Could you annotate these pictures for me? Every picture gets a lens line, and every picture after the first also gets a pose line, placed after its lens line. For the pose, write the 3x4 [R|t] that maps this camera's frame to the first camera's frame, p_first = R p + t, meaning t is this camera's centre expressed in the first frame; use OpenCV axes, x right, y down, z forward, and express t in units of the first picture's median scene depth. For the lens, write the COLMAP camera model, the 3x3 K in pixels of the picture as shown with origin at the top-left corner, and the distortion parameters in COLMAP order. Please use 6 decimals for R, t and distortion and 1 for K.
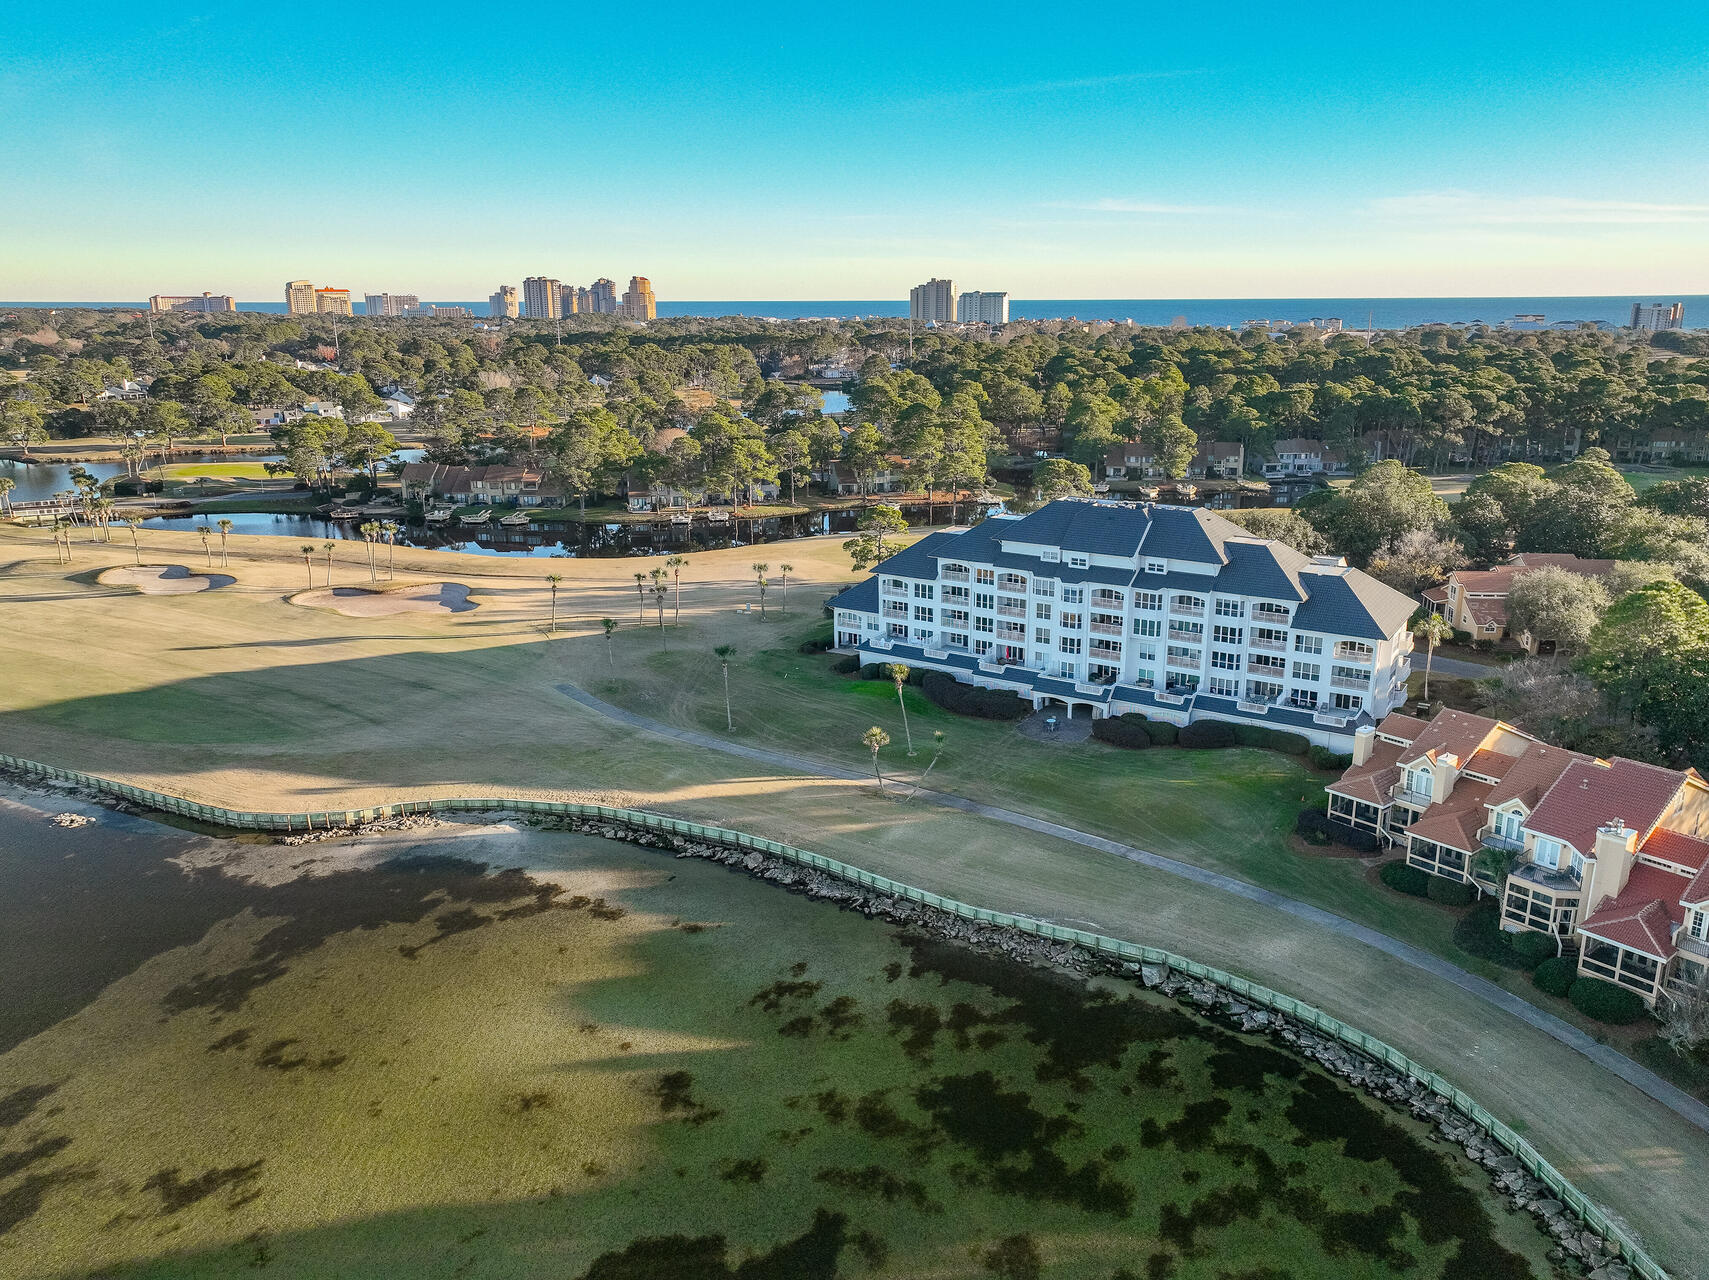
lens RADIAL K [[1217.7, 0, 854.5], [0, 1217.7, 640.0], [0, 0, 1]] dist [0.012453, 0.000891]
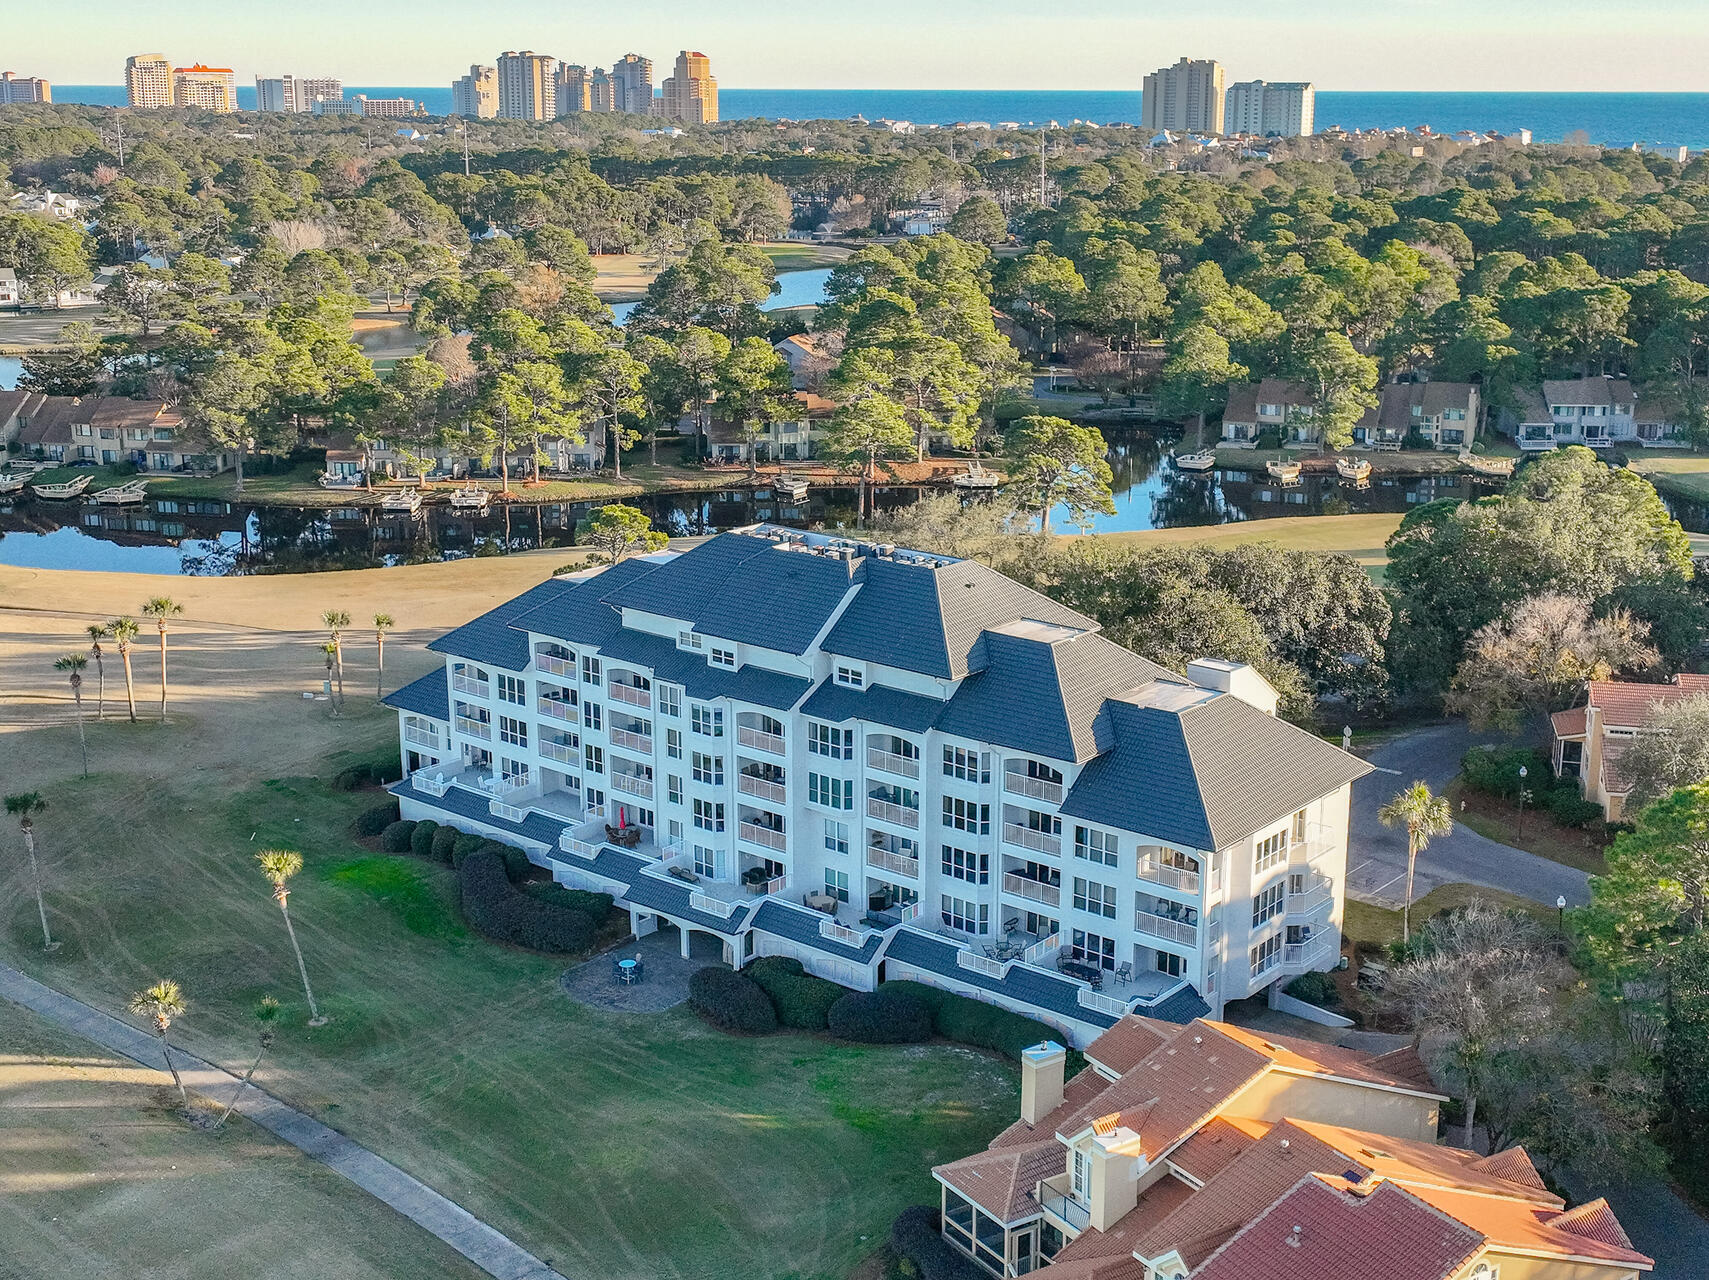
lens RADIAL K [[2071.9, 0, 854.5], [0, 2071.9, 640.0], [0, 0, 1]] dist [0.006758, 0.039533]
pose [[0.993621, 0.036621, -0.106660, 0.258842], [-0.037904, 0.999231, -0.010026, -0.049946], [0.106211, 0.014005, 0.994245, 0.093233]]
